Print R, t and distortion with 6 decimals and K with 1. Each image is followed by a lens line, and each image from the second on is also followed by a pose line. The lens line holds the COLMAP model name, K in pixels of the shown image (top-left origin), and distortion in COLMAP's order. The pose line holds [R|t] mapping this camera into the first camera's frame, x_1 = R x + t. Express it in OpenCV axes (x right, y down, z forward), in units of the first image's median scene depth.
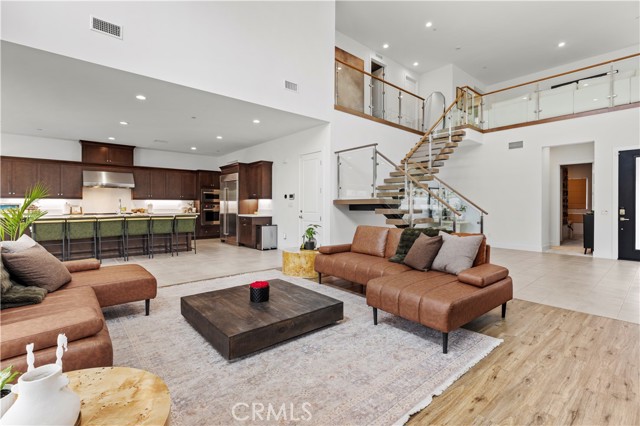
lens RADIAL K [[296.2, 0, 319.7], [0, 296.2, 206.6], [0, 0, 1]] dist [0.003629, 0.000035]
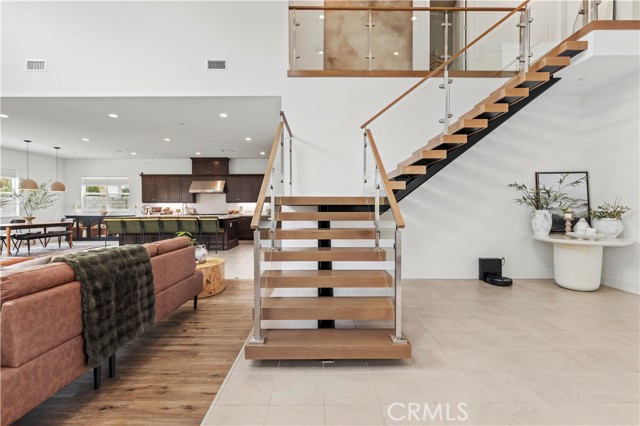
lens RADIAL K [[295.5, 0, 320.1], [0, 295.5, 210.2], [0, 0, 1]] dist [0.004511, -0.000223]
pose [[0.756612, 0.002901, -0.653858, 0.475902], [0.001247, 0.999982, 0.005879, -0.000373], [0.653863, -0.005264, 0.756595, 0.392336]]
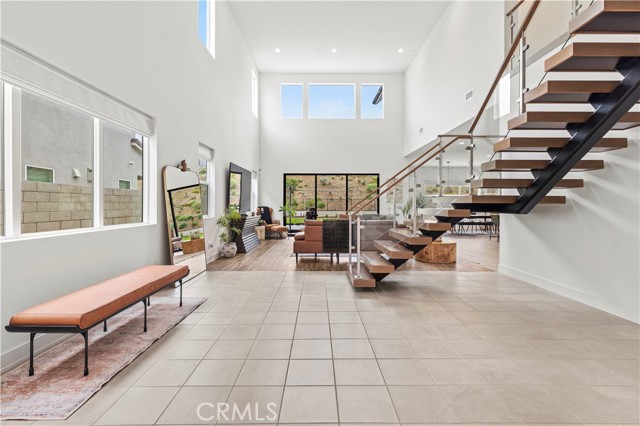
lens RADIAL K [[296.2, 0, 319.7], [0, 296.2, 206.6], [0, 0, 1]] dist [0.003629, 0.000035]
pose [[-0.653804, 0.002483, -0.756660, 0.768569], [-0.002350, 0.999983, 0.005311, 0.000815], [0.756660, 0.005250, -0.653787, 0.920696]]
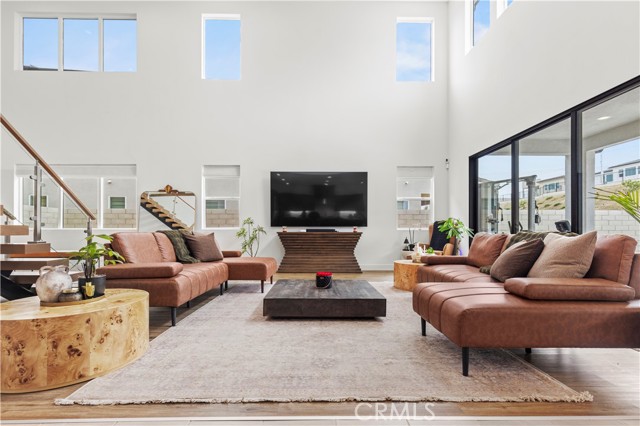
lens RADIAL K [[302.2, 0, 320.6], [0, 302.2, 229.1], [0, 0, 1]] dist [0.003078, -0.000026]
pose [[-0.770224, 0.000127, 0.637774, -0.342862], [-0.000861, 0.999999, -0.001239, 0.032646], [-0.637773, -0.001504, -0.770223, 0.697315]]
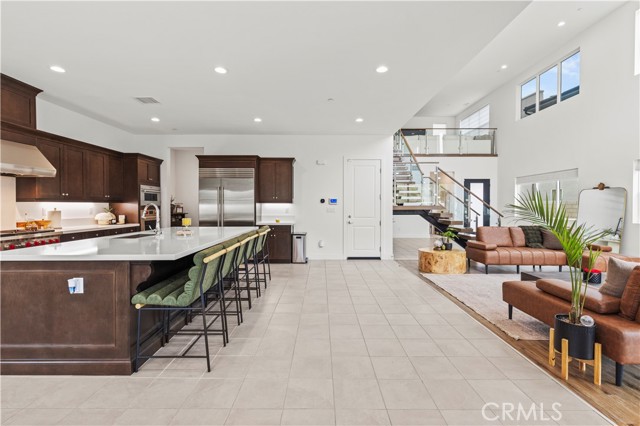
lens RADIAL K [[295.5, 0, 320.1], [0, 295.5, 210.2], [0, 0, 1]] dist [0.004511, -0.000223]
pose [[0.654880, -0.011088, 0.755652, -0.768349], [0.001989, 0.999914, 0.012947, -0.016594], [-0.755730, -0.006976, 0.654846, 0.384380]]
